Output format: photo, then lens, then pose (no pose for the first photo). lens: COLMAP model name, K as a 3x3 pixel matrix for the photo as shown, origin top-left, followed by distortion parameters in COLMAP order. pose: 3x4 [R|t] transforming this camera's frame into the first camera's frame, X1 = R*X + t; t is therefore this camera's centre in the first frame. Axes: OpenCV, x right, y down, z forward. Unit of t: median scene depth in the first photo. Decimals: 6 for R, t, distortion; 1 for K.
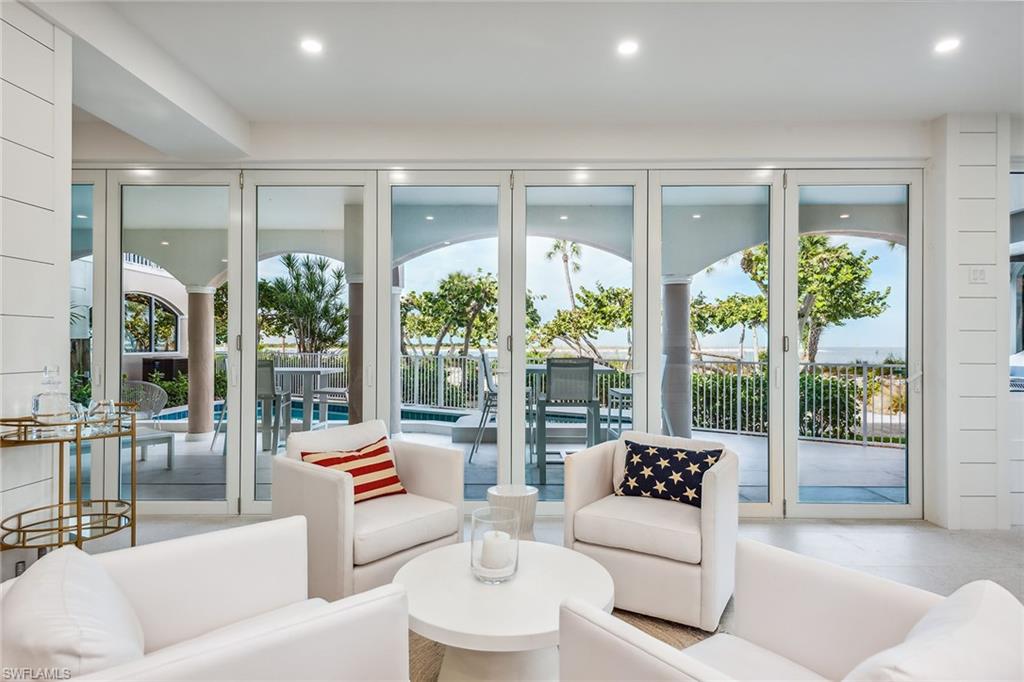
lens RADIAL K [[570.9, 0, 507.0], [0, 570.9, 342.0], [0, 0, 1]] dist [0.007659, 0.000810]
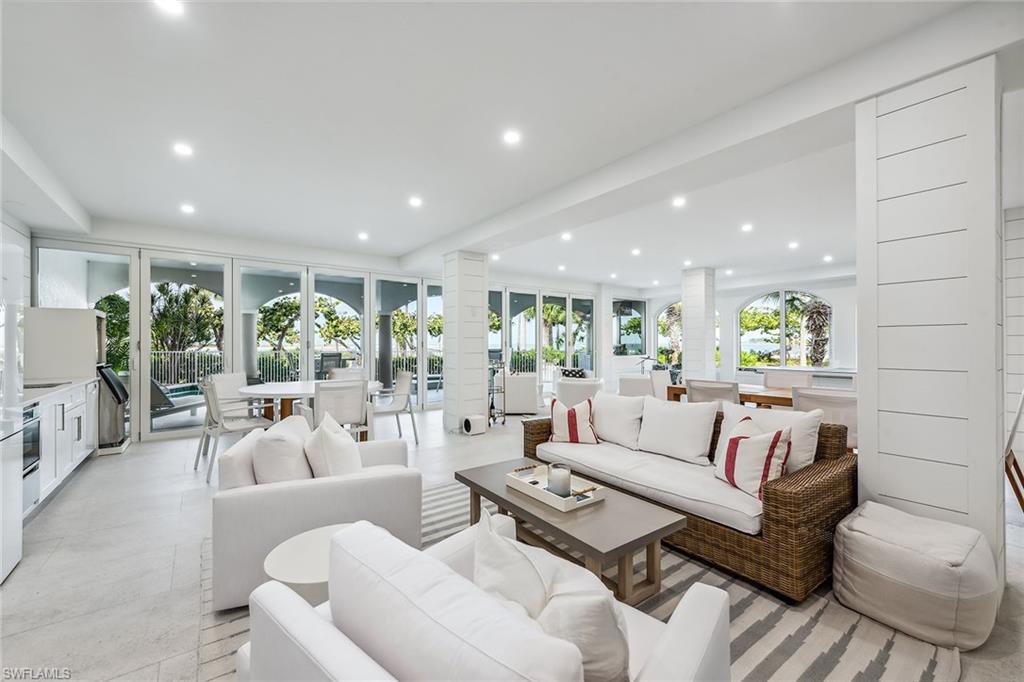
lens RADIAL K [[426.2, 0, 505.8], [0, 426.2, 343.1], [0, 0, 1]] dist [0.019054, -0.000488]
pose [[0.791084, -0.004366, 0.611692, -0.263060], [0.001694, 0.999986, 0.004946, -0.002025], [-0.611705, -0.002876, 0.791081, -0.154072]]
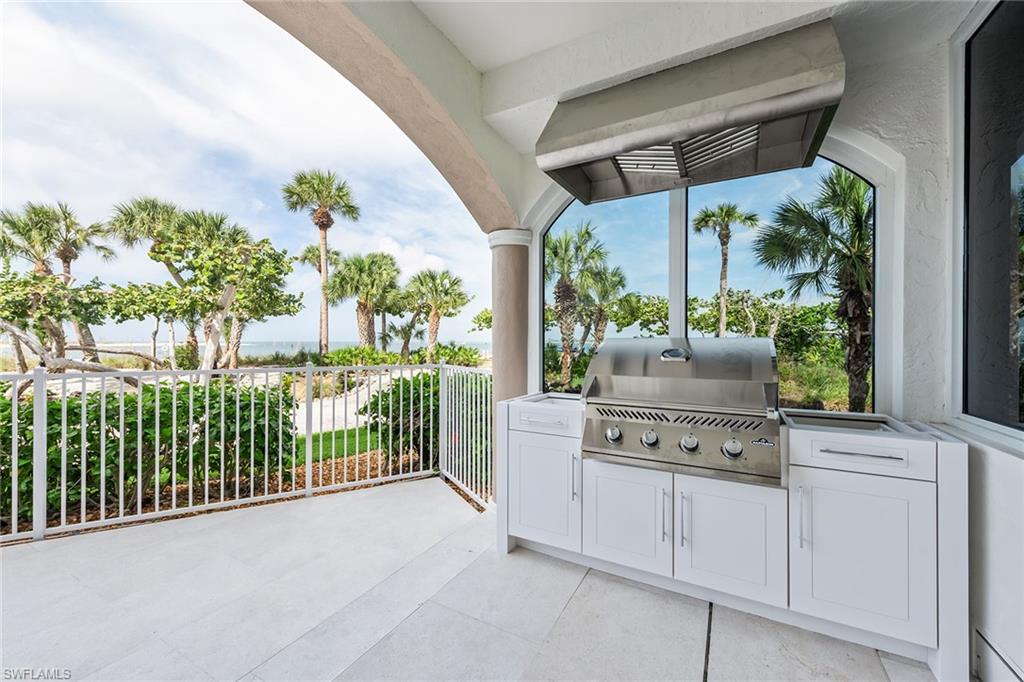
lens RADIAL K [[404.5, 0, 512.3], [0, 404.5, 345.6], [0, 0, 1]] dist [0.006338, 0.000383]
pose [[0.468044, -0.008881, 0.883660, 0.139999], [-0.005916, 0.999896, 0.013183, 0.003920], [-0.883685, -0.011398, 0.467943, 0.247718]]
